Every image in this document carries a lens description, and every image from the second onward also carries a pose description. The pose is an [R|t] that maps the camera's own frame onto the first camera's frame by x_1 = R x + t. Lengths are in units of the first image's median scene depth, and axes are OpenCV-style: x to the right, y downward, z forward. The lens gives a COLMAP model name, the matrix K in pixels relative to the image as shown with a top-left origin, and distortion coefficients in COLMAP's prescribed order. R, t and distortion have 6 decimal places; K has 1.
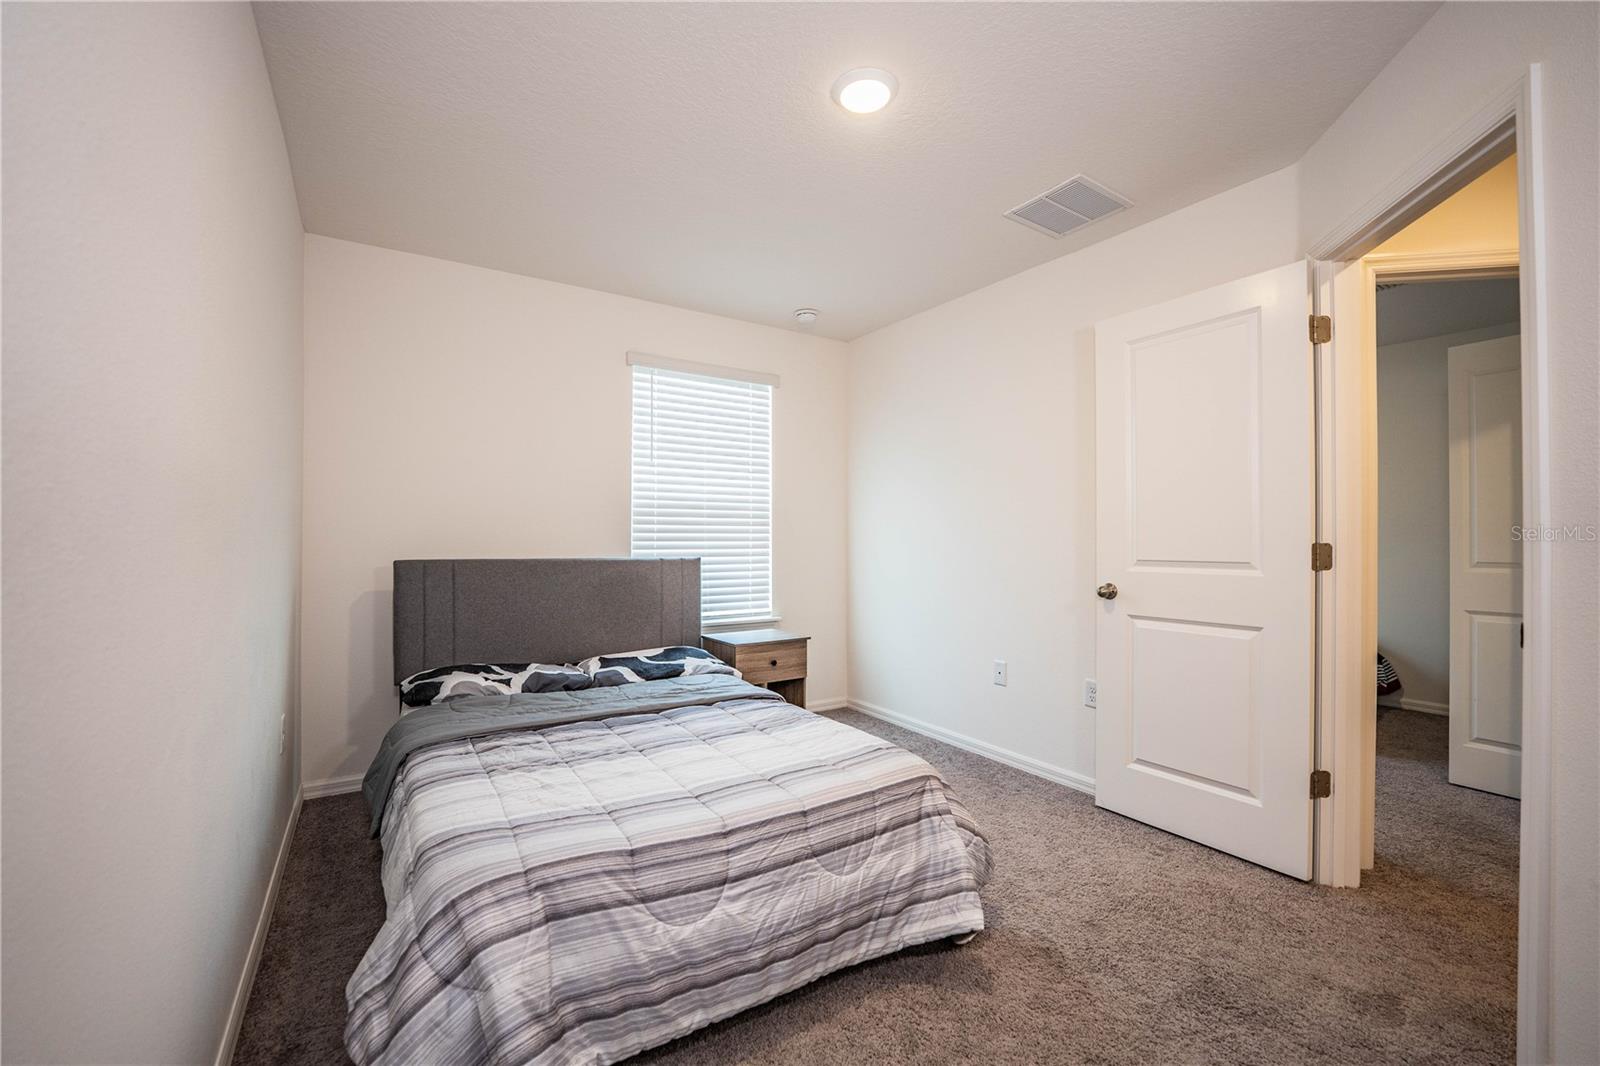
lens RADIAL K [[651.3, 0, 794.4], [0, 651.3, 534.6], [0, 0, 1]] dist [-0.021954, -0.000229]
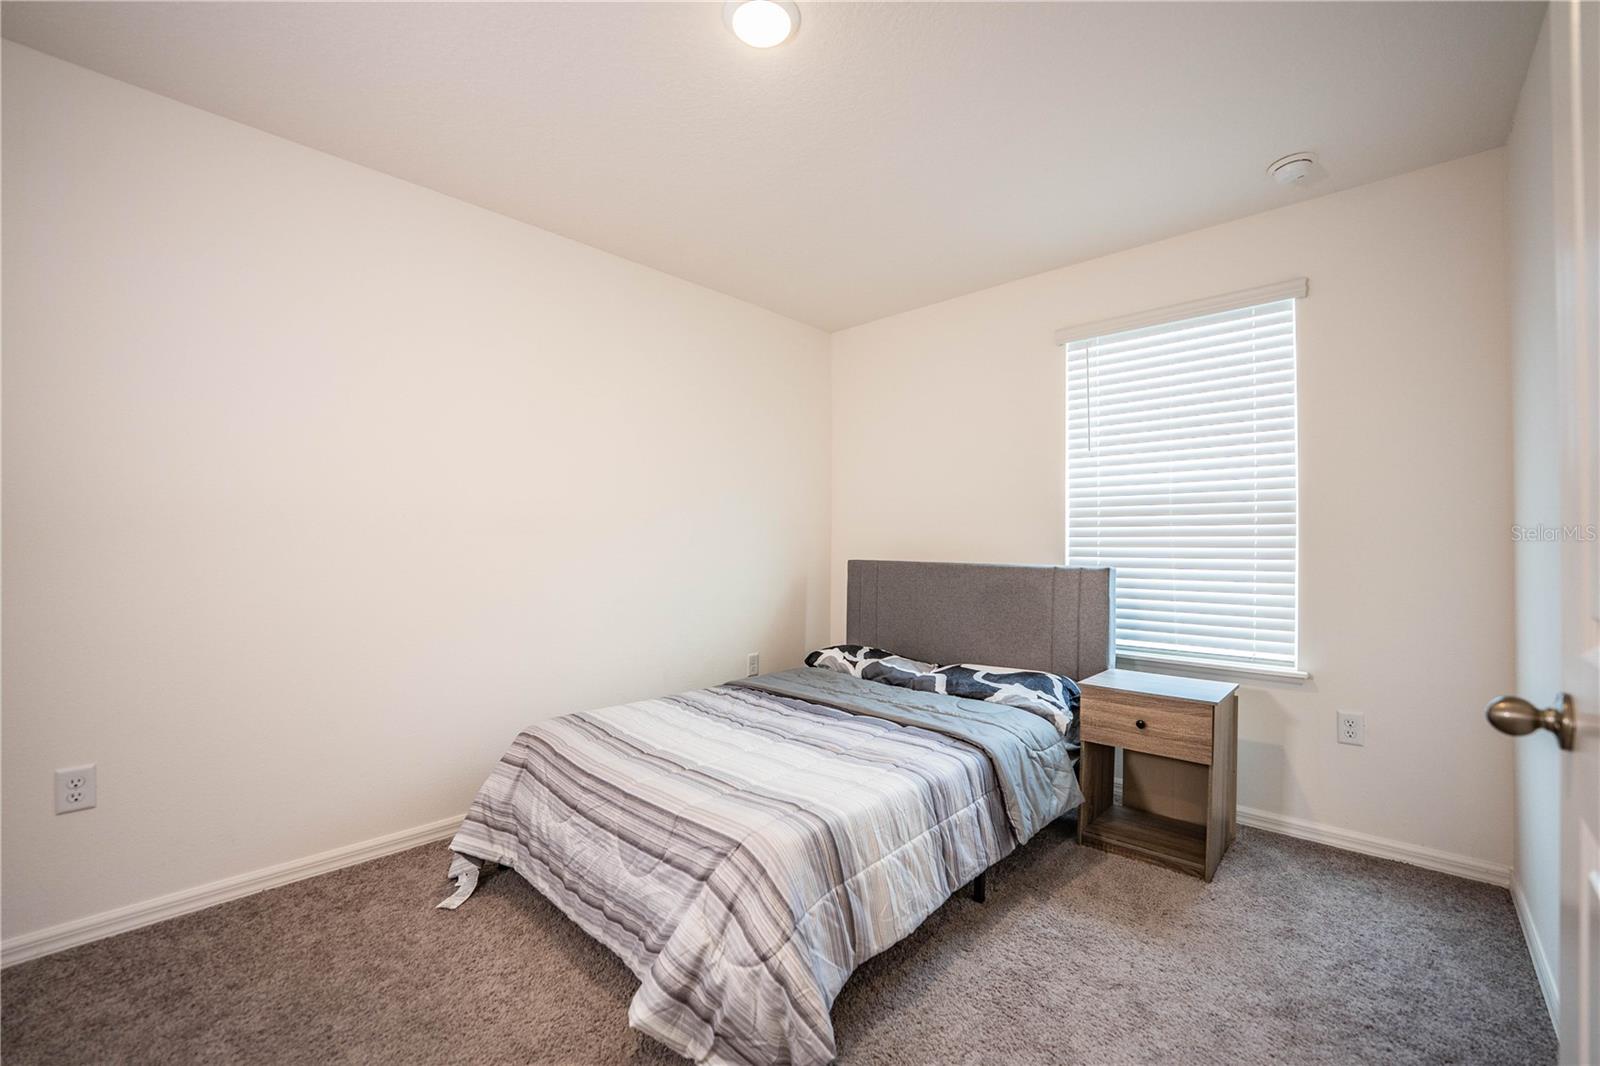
lens RADIAL K [[651.3, 0, 804.0], [0, 651.3, 537.0], [0, 0, 1]] dist [-0.021954, -0.000229]
pose [[0.246388, -0.010973, -0.969109, 0.571118], [0.001719, 0.999939, -0.010885, 0.006871], [0.969170, 0.001016, 0.246392, 0.512758]]
